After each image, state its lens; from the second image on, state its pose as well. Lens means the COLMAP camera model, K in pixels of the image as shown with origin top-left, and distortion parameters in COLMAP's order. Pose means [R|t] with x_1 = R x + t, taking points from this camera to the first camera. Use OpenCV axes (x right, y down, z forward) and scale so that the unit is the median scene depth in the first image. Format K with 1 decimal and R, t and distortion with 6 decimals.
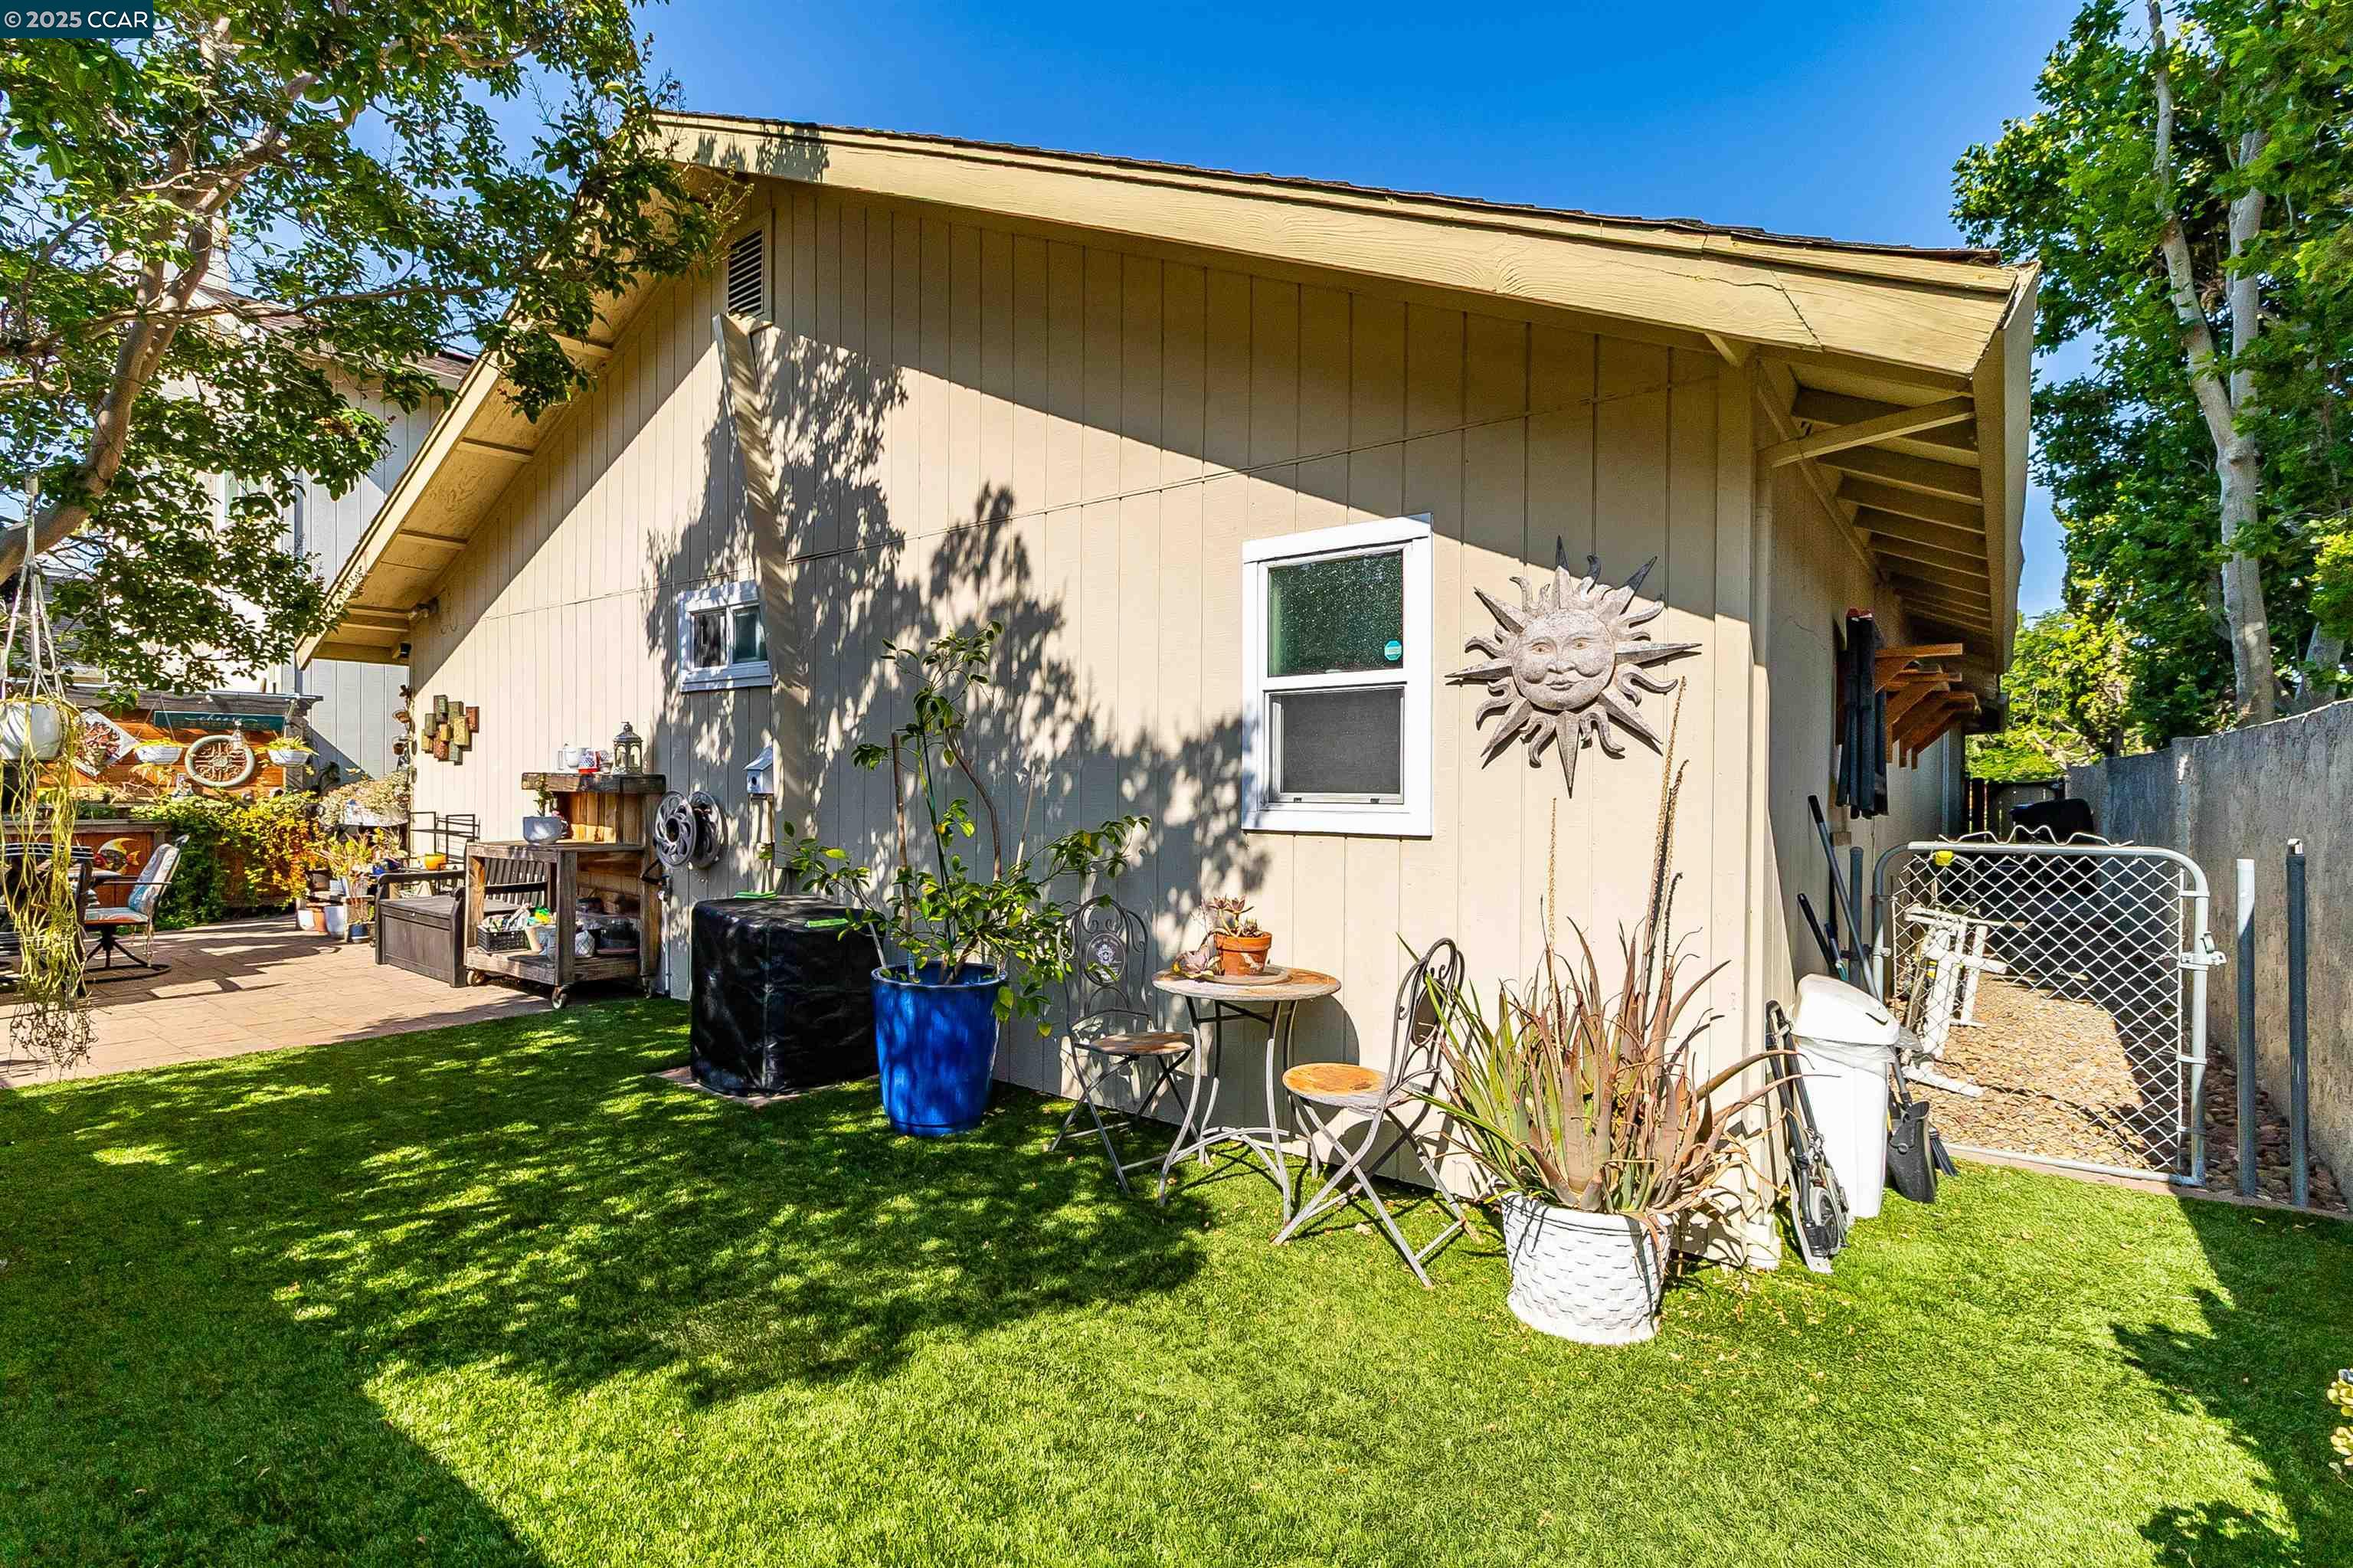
lens RADIAL K [[1090.3, 0, 1176.5], [0, 1090.3, 784.0], [0, 0, 1]] dist [0.003250, -0.000019]
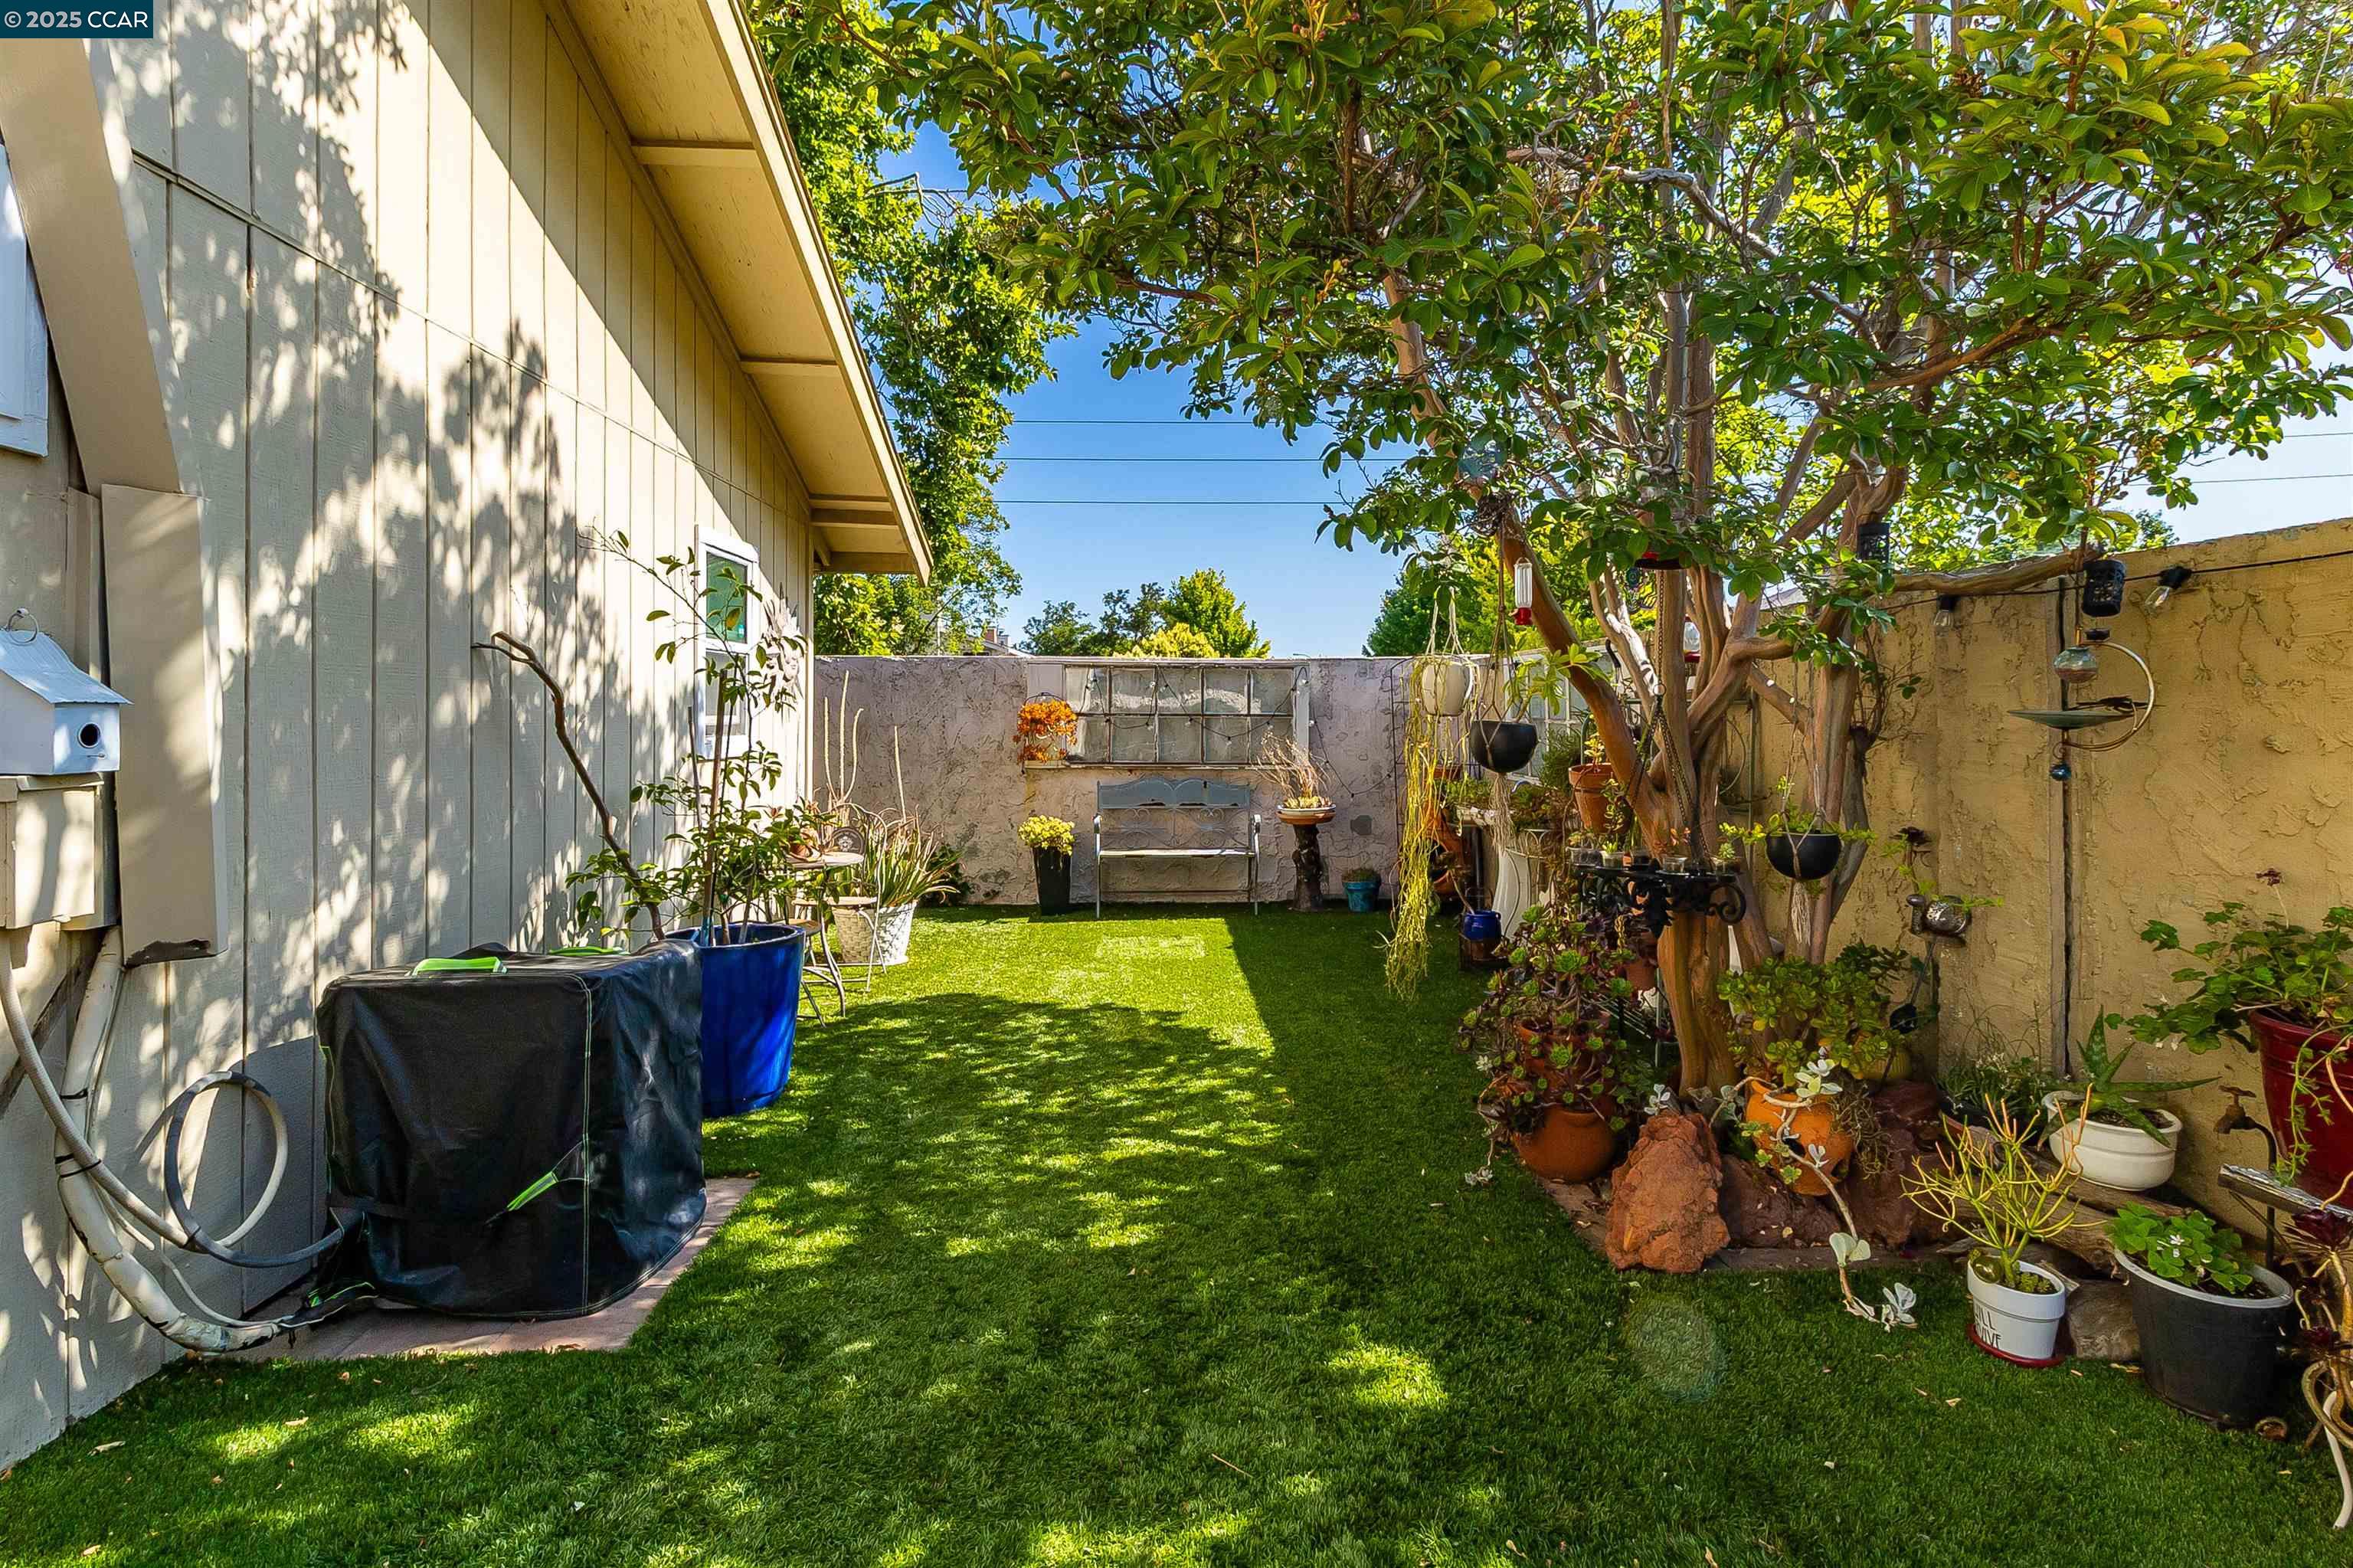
lens RADIAL K [[1127.6, 0, 1189.1], [0, 1127.6, 750.6], [0, 0, 1]] dist [0.001810, 0.000399]
pose [[-0.631084, -0.021085, 0.775428, -0.571713], [0.006156, 0.999463, 0.032188, -0.005834], [-0.775690, 0.025087, -0.630615, 0.619218]]
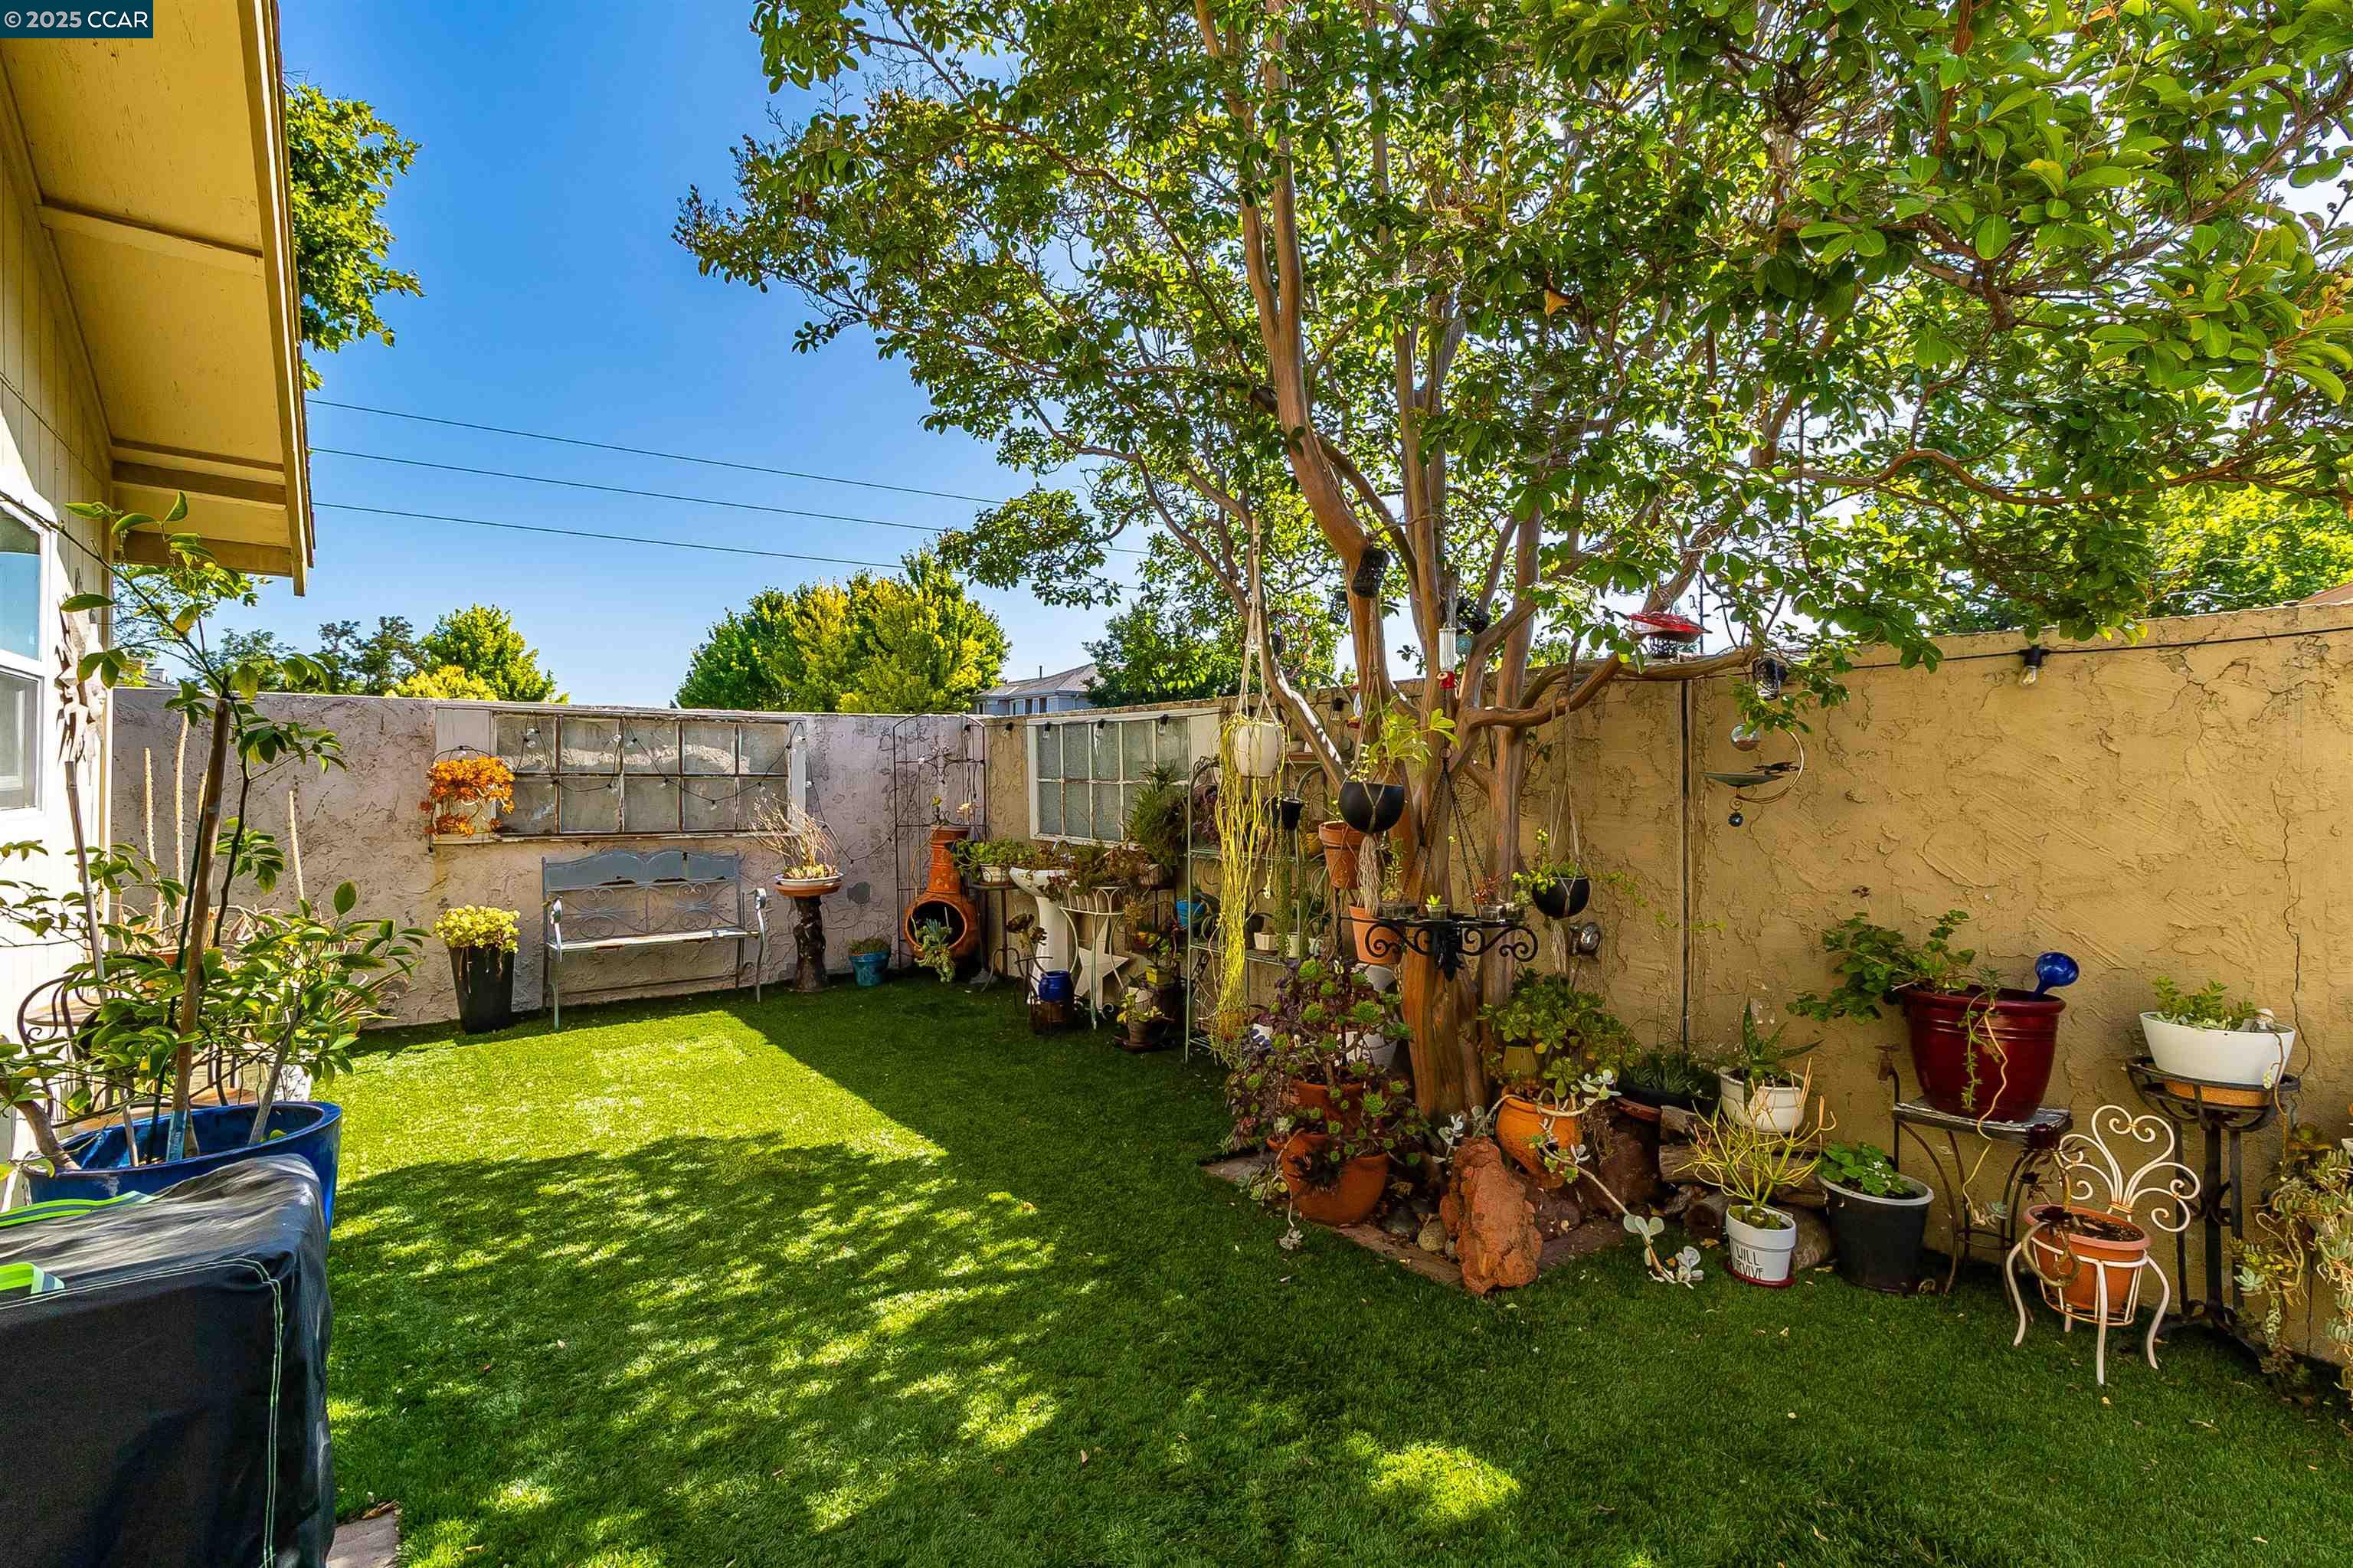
lens RADIAL K [[1090.3, 0, 1176.5], [0, 1090.3, 784.0], [0, 0, 1]] dist [0.003250, -0.000019]
pose [[-0.959582, 0.000481, 0.281429, -0.414236], [0.004187, 0.999912, 0.012566, -0.006955], [-0.281398, 0.013236, -0.959500, 0.664273]]
